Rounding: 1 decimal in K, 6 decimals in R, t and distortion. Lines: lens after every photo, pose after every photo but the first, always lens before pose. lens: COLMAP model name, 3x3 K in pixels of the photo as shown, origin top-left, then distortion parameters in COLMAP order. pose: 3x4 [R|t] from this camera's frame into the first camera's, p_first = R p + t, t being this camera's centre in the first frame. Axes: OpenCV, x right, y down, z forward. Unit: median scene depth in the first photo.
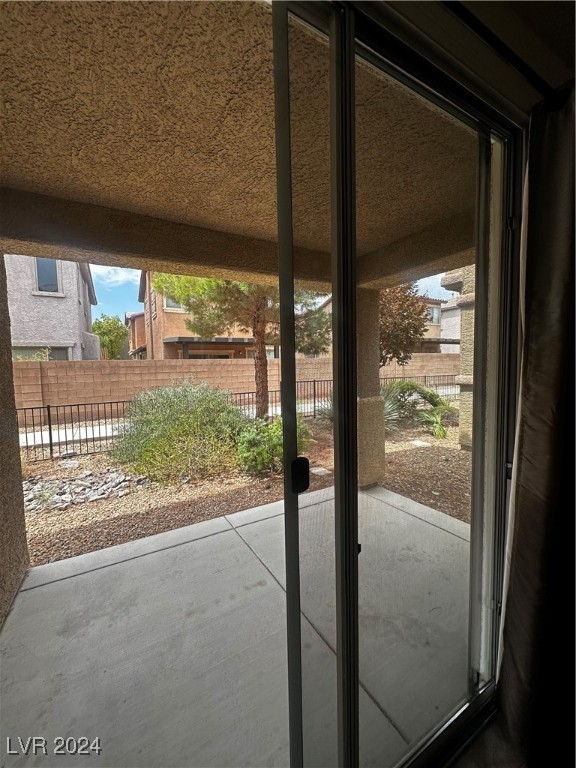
lens RADIAL K [[306.4, 0, 287.5], [0, 306.4, 384.0], [0, 0, 1]] dist [-0.001268, 0.000311]
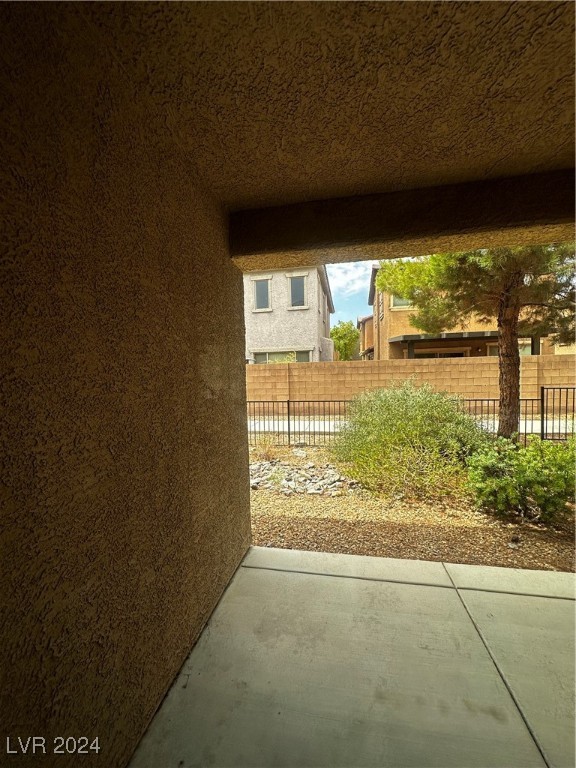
lens RADIAL K [[306.4, 0, 287.5], [0, 306.4, 384.0], [0, 0, 1]] dist [-0.001268, 0.000311]
pose [[0.757388, 0.031614, -0.652200, -0.009687], [-0.031436, 0.999434, 0.011939, -0.007730], [0.652208, 0.011460, 0.757953, 0.103722]]
